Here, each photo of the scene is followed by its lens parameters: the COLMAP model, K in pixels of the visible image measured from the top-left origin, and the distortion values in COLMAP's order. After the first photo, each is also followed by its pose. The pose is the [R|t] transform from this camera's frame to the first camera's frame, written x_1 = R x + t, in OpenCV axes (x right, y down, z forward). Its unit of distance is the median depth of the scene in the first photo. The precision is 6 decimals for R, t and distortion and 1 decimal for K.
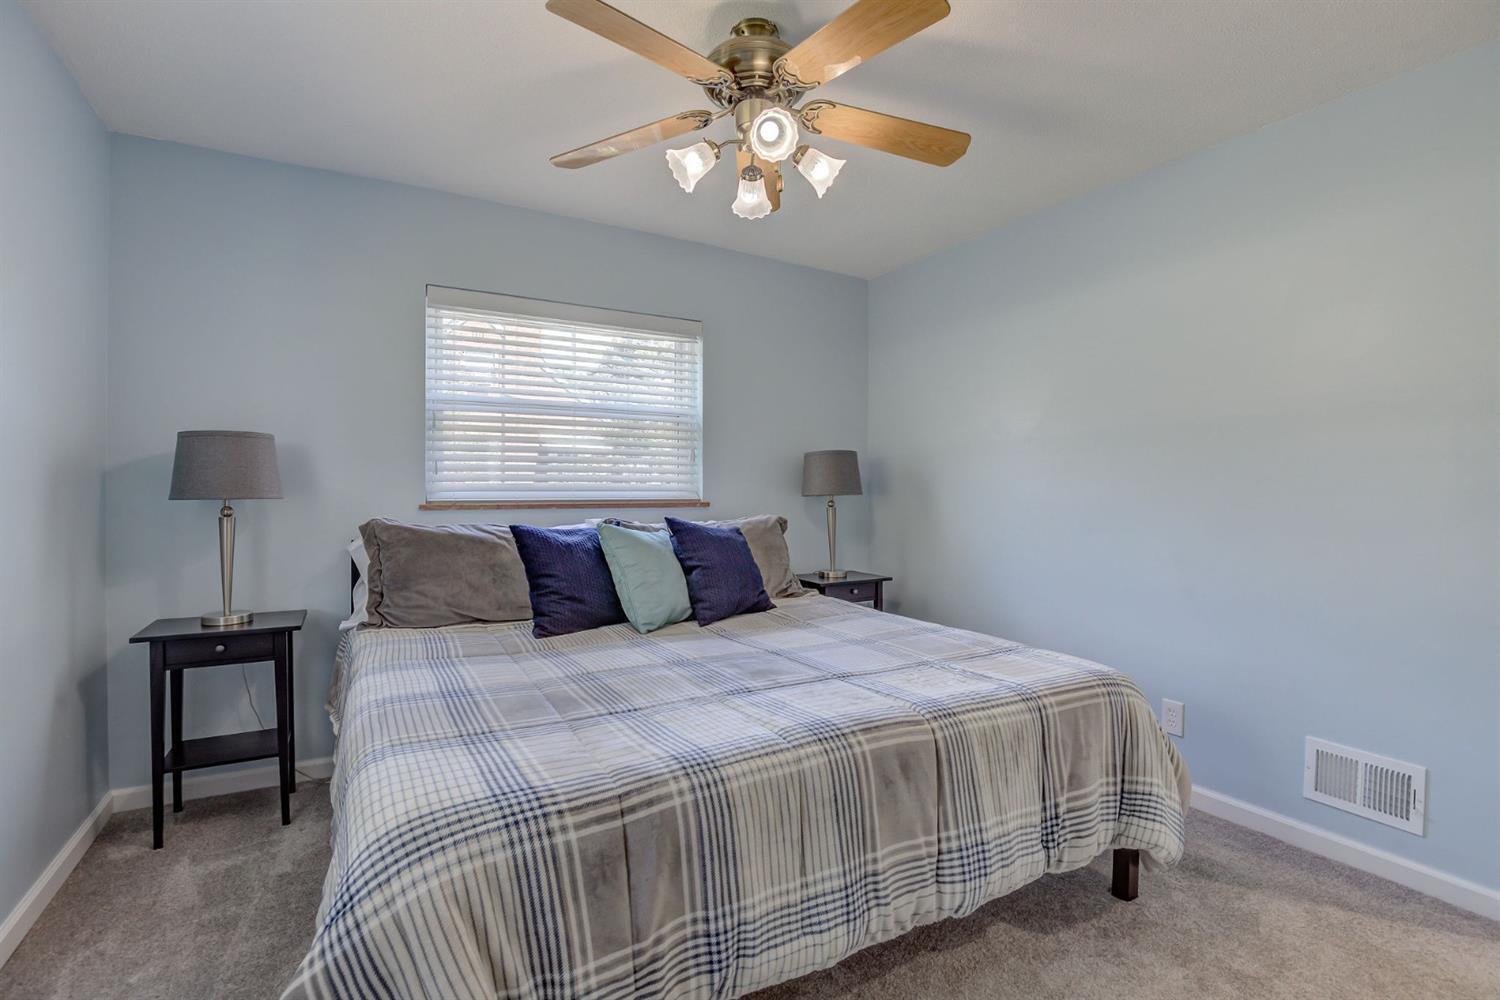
lens RADIAL K [[705.5, 0, 748.7], [0, 705.5, 512.9], [0, 0, 1]] dist [-0.026272, -0.000001]
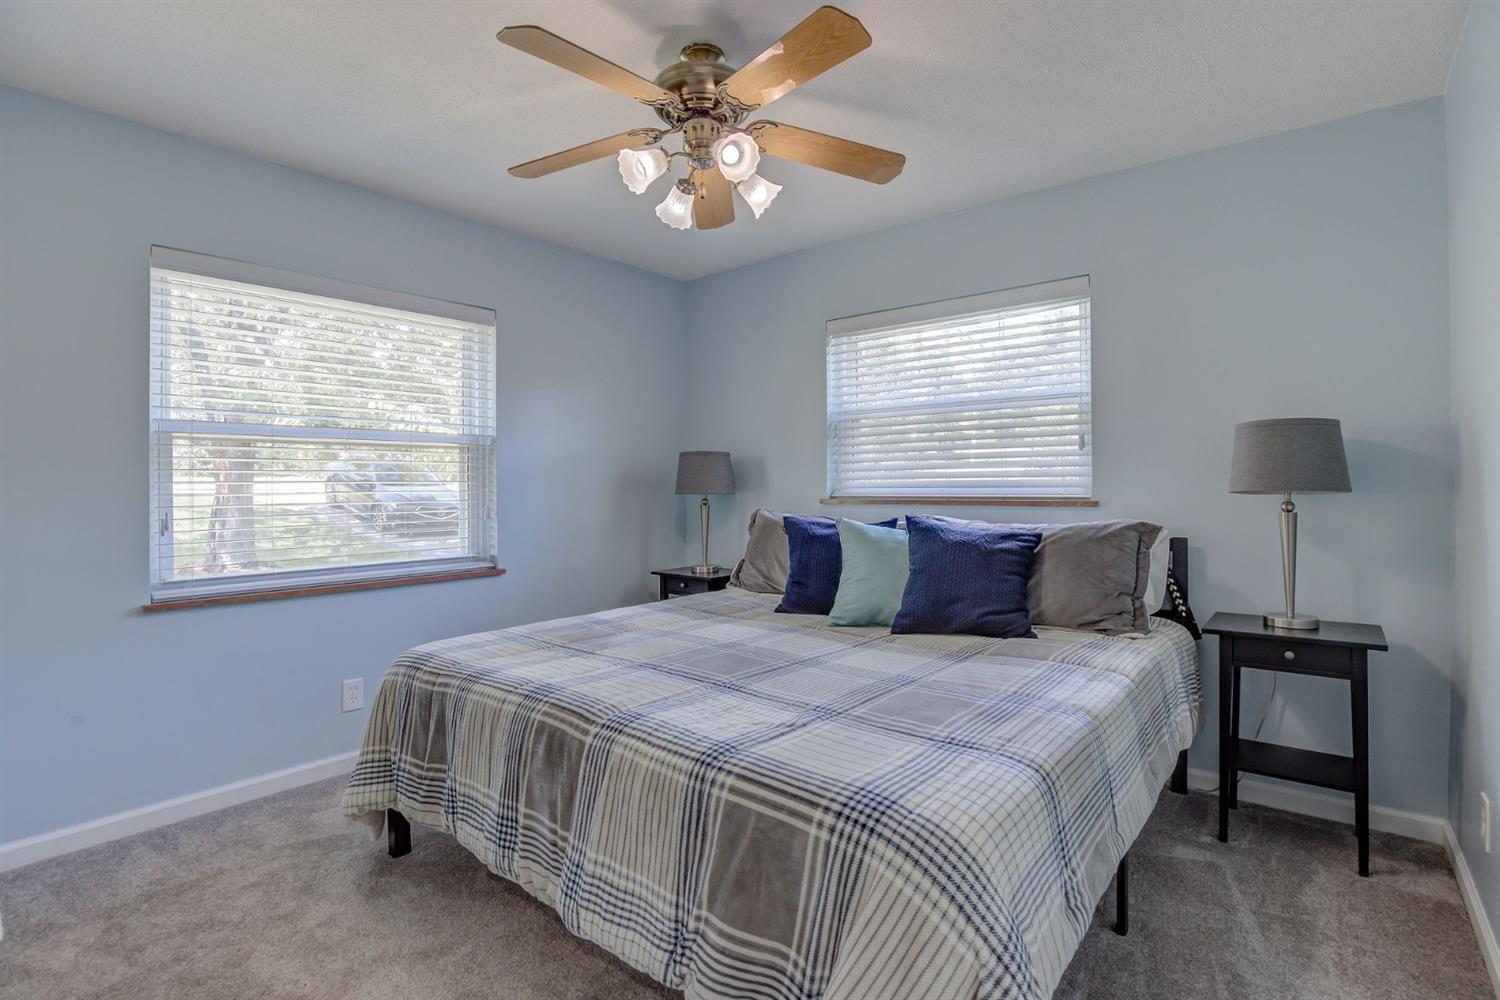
lens RADIAL K [[696.7, 0, 764.5], [0, 696.7, 495.4], [0, 0, 1]] dist [-0.034494, 0.000223]
pose [[0.379526, 0.009530, -0.925132, 0.645795], [-0.024317, 0.999704, 0.000323, -0.015358], [0.924861, 0.022374, 0.379646, 0.445837]]
